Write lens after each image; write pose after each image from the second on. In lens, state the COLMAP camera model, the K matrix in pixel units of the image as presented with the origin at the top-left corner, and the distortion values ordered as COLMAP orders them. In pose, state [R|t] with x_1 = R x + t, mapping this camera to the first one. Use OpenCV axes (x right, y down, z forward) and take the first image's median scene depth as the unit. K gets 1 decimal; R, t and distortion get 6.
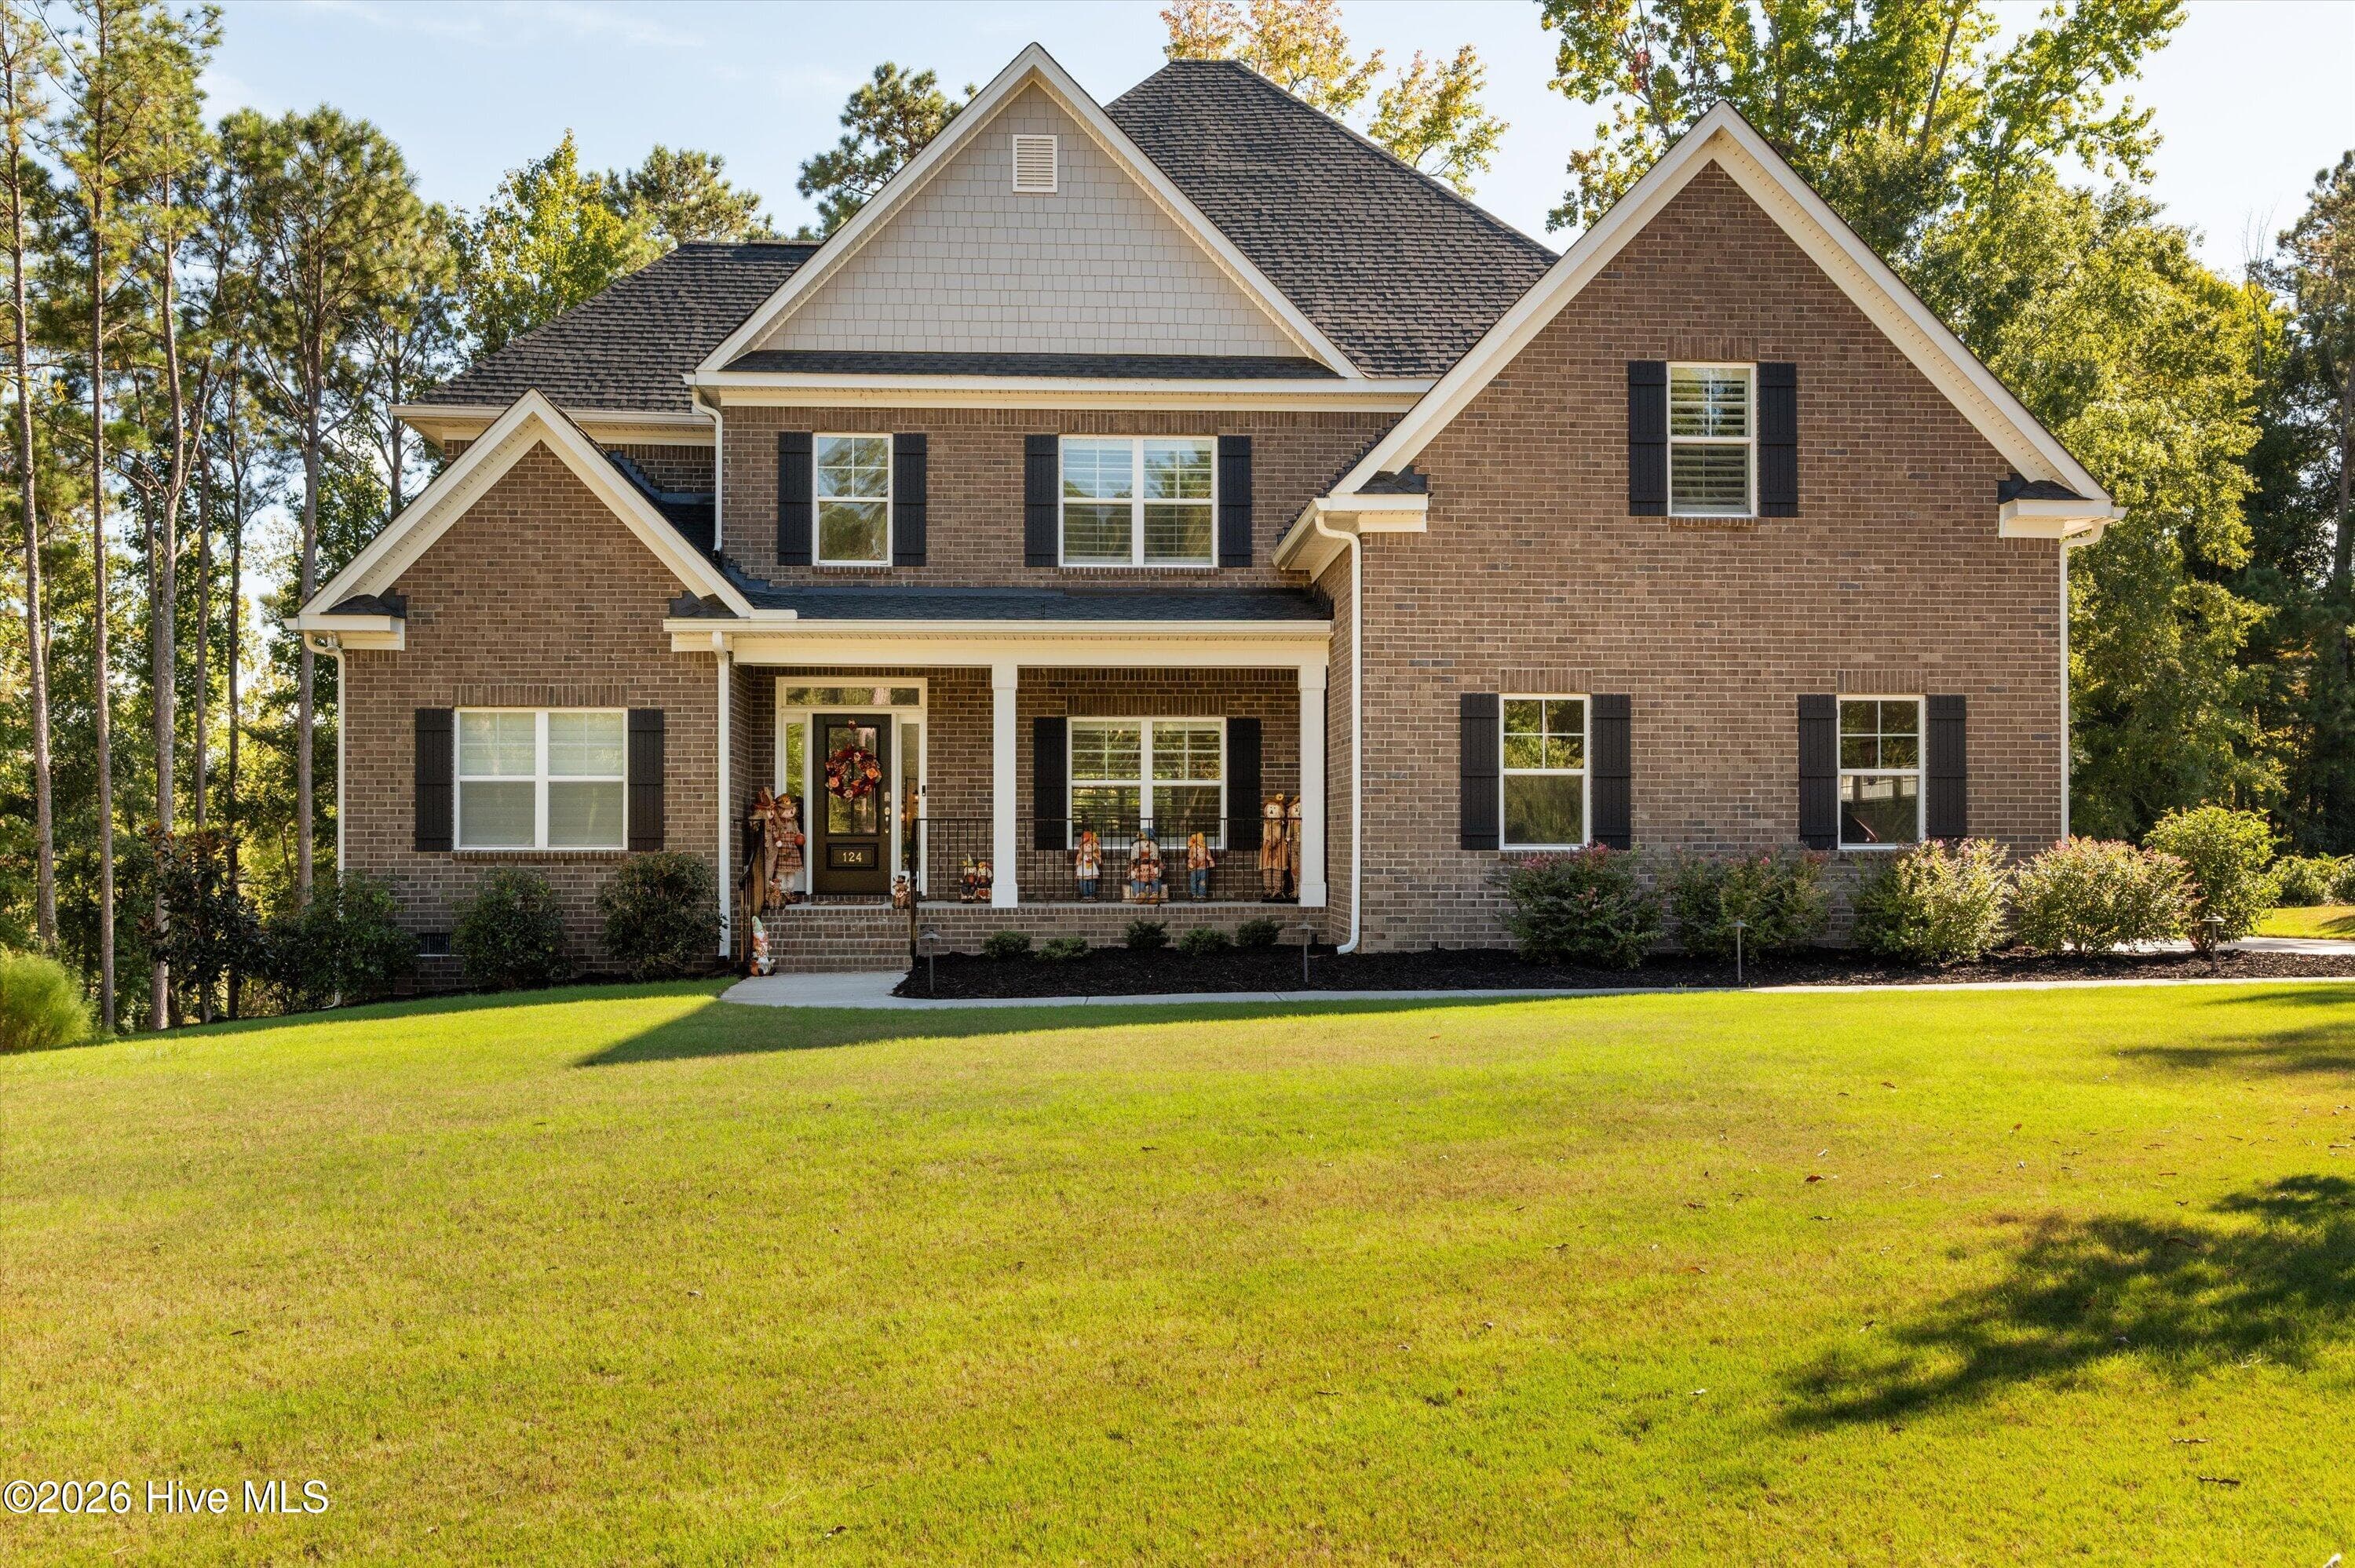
lens RADIAL K [[2202.4, 0, 1191.7], [0, 2202.4, 837.3], [0, 0, 1]] dist [-0.009867, 0.000000]
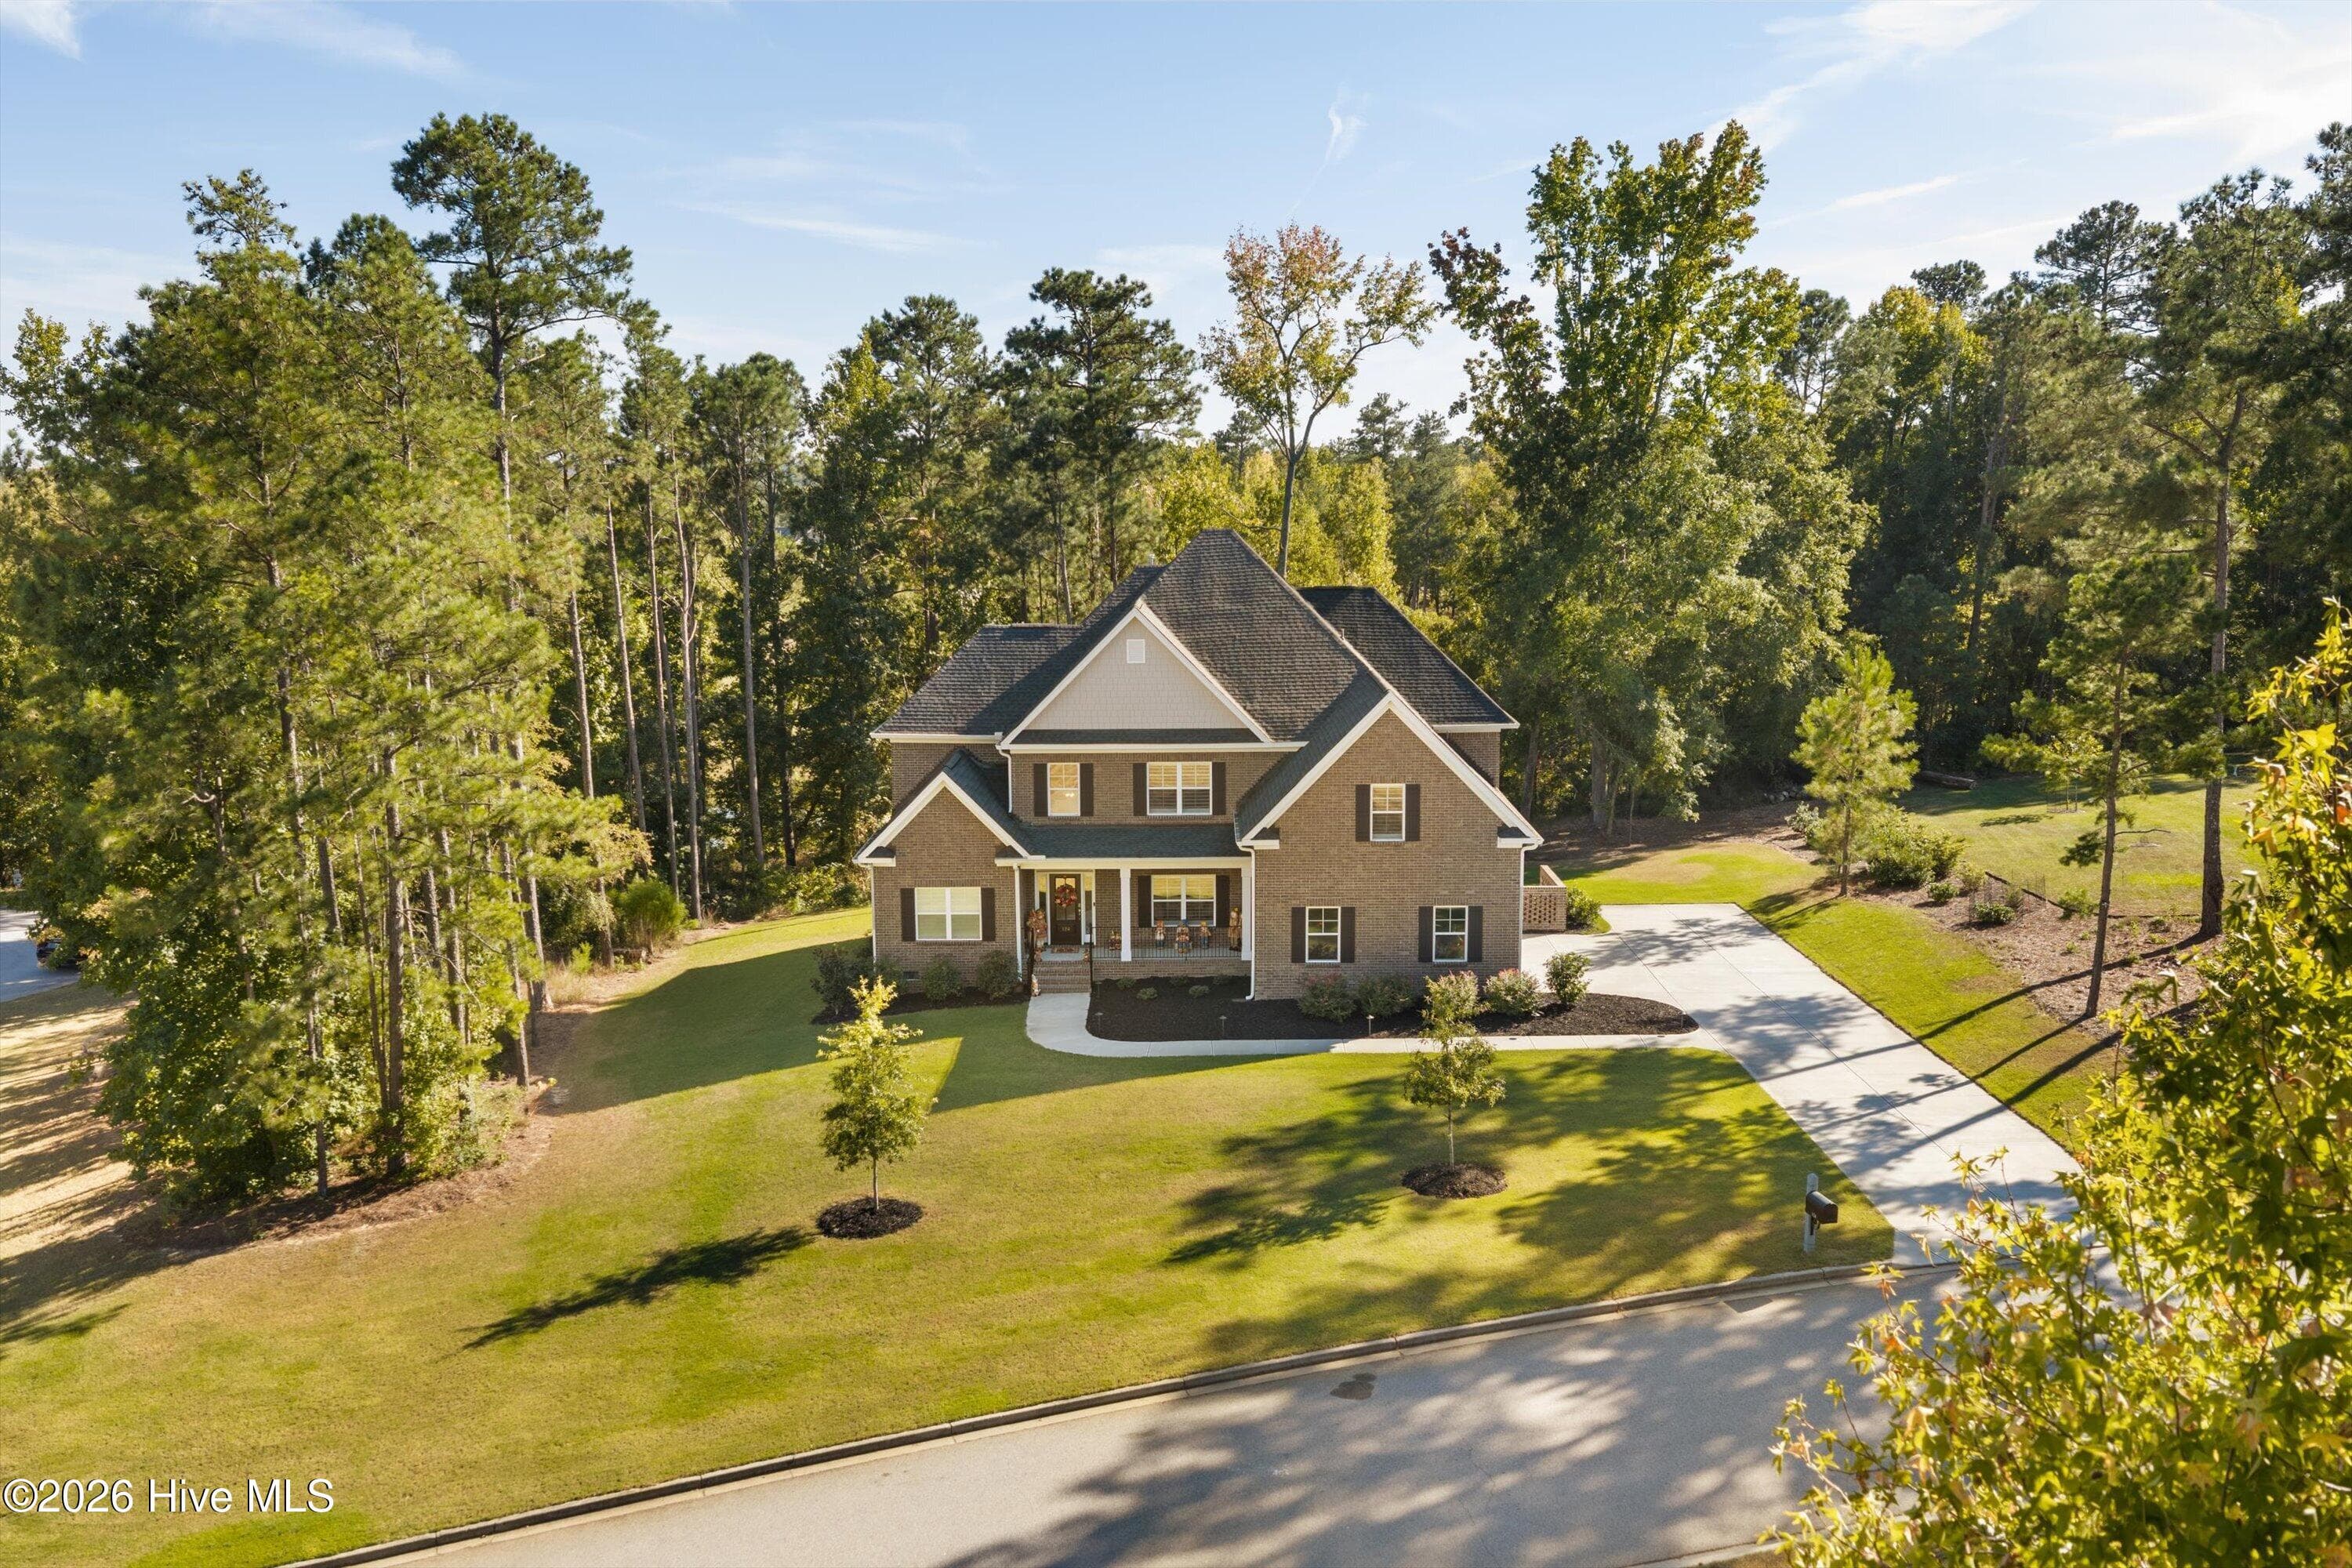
lens RADIAL K [[1971.9, 0, 1189.1], [0, 1971.9, 809.1], [0, 0, 1]] dist [0.007070, -0.012528]
pose [[0.997795, 0.006107, -0.066083, 0.140128], [0.006221, 0.982763, 0.184765, -0.568821], [0.066072, -0.184769, 0.980559, -1.228046]]
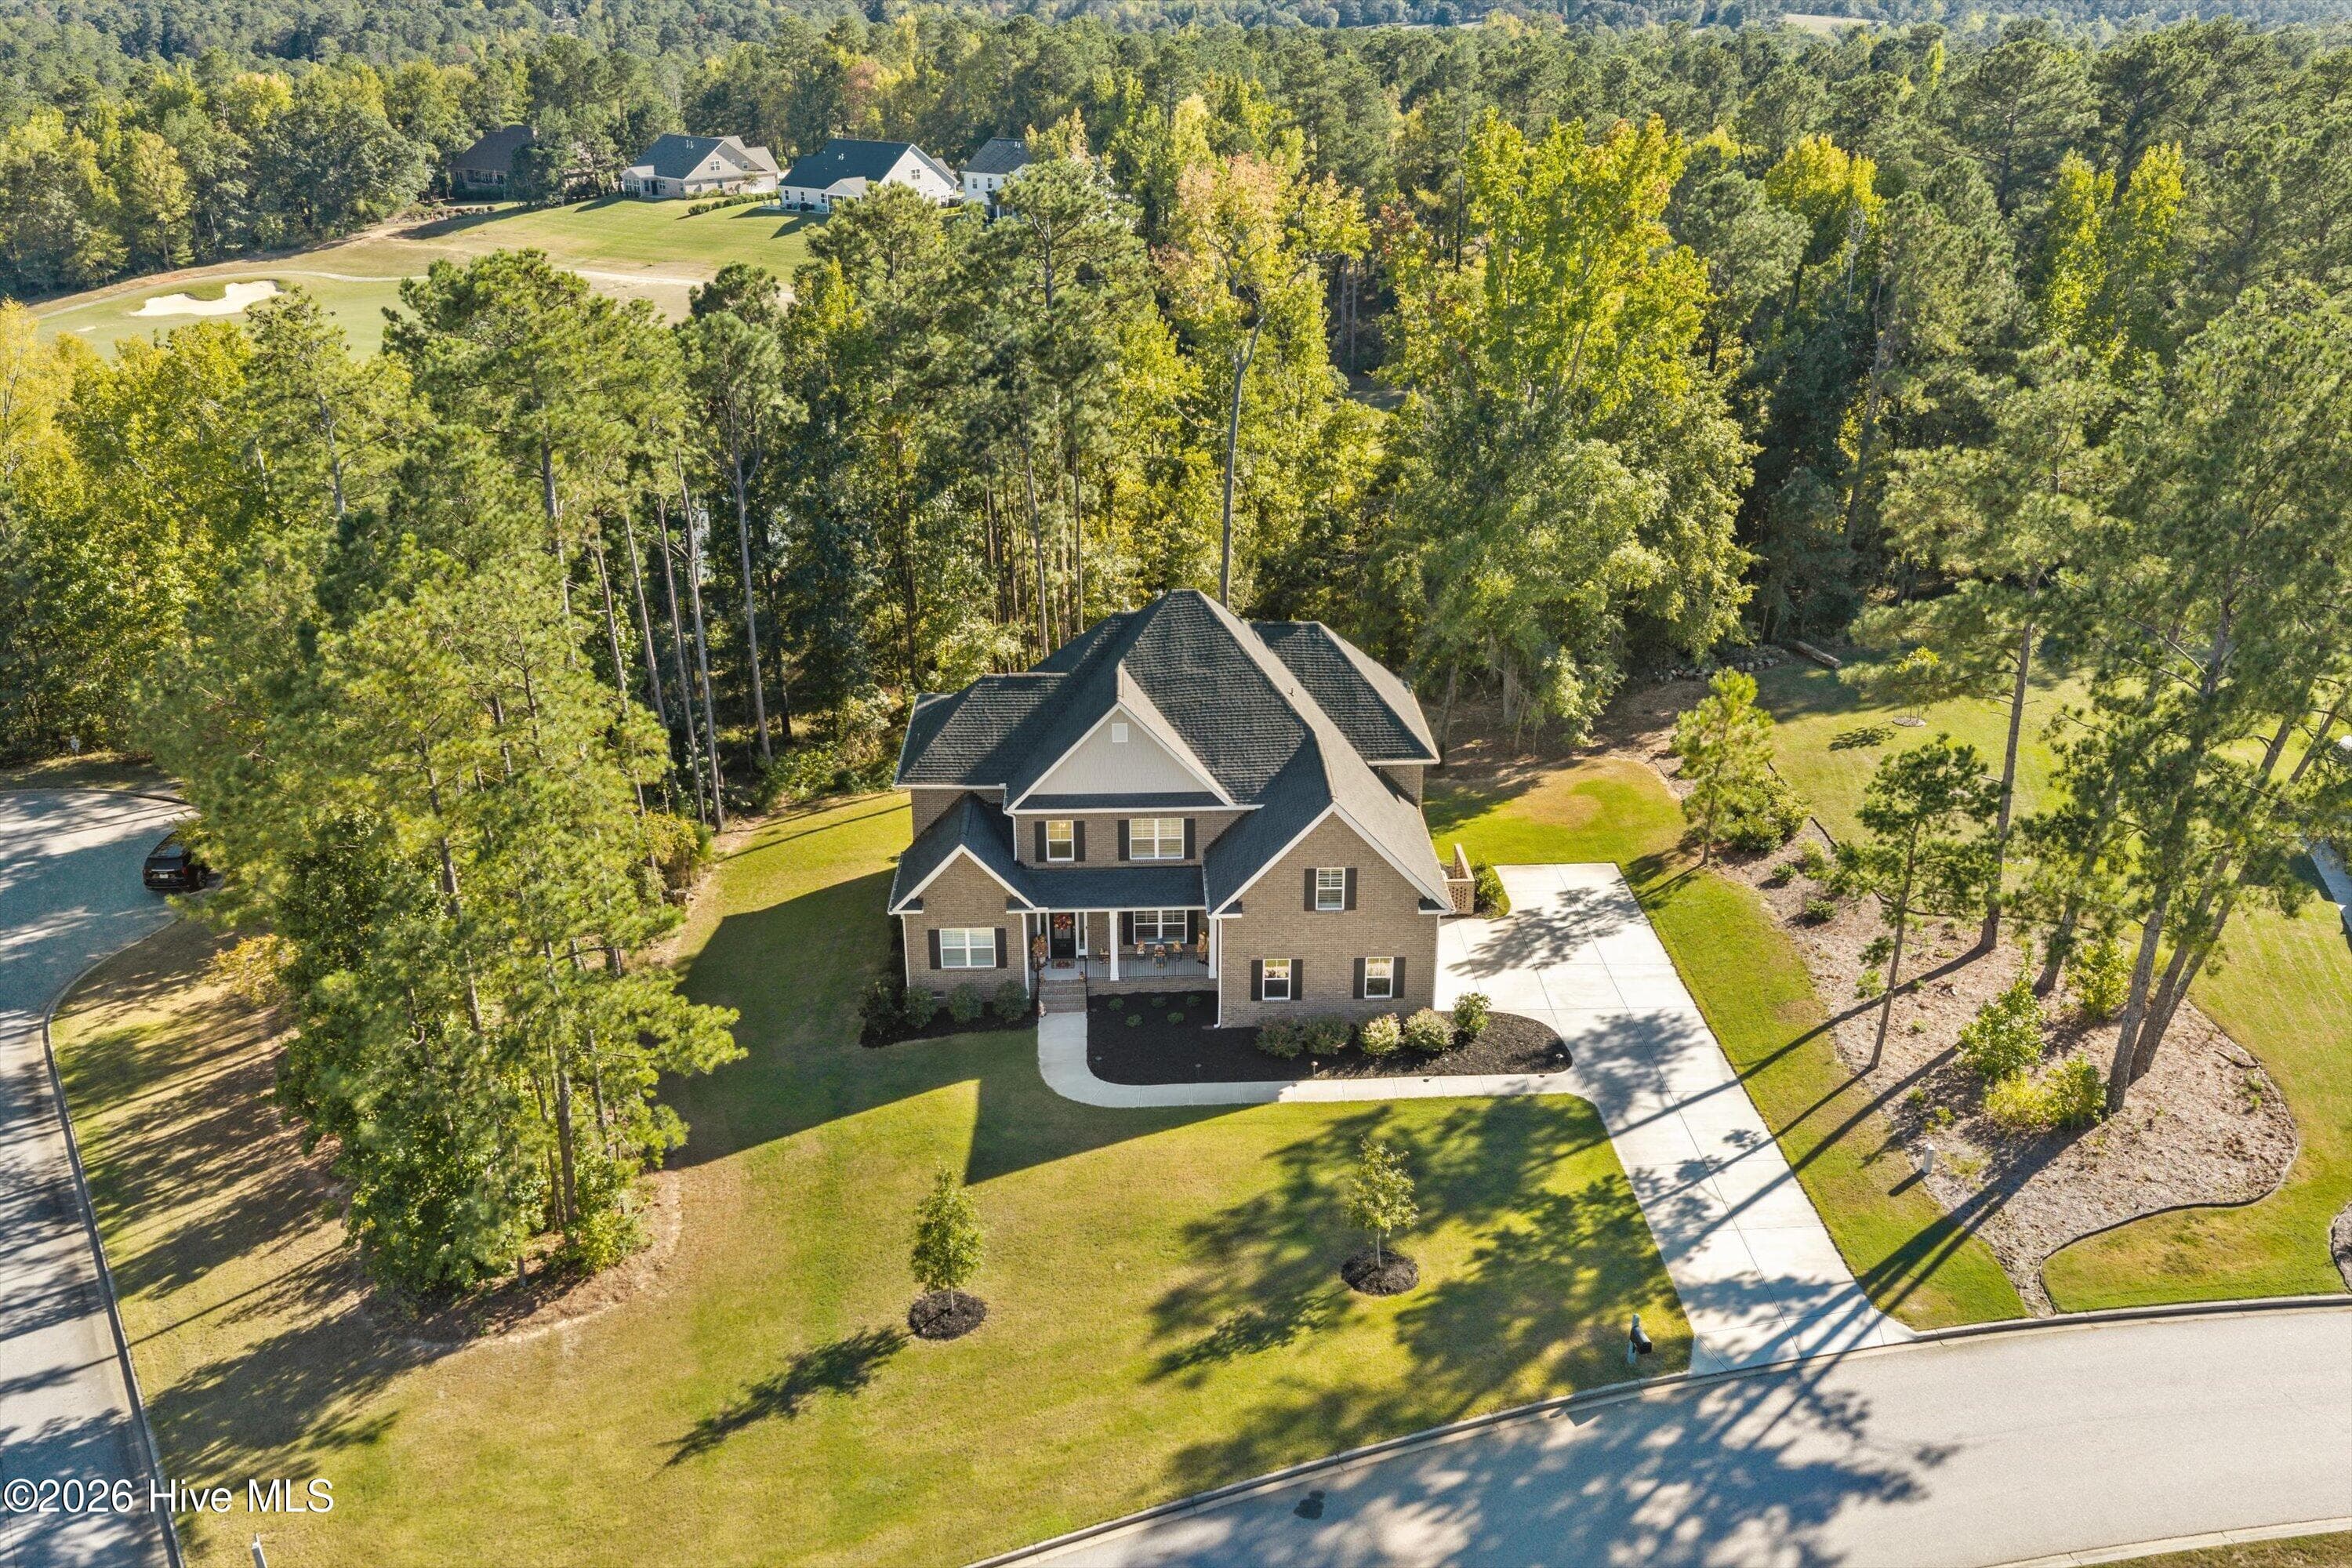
lens RADIAL K [[1952.9, 0, 1223.4], [0, 1952.9, 849.8], [0, 0, 1]] dist [-0.006746, -0.010813]
pose [[0.999923, 0.009767, -0.007702, 0.090467], [-0.005430, 0.899825, 0.436218, -1.357929], [0.011191, -0.436142, 0.899808, -1.438219]]
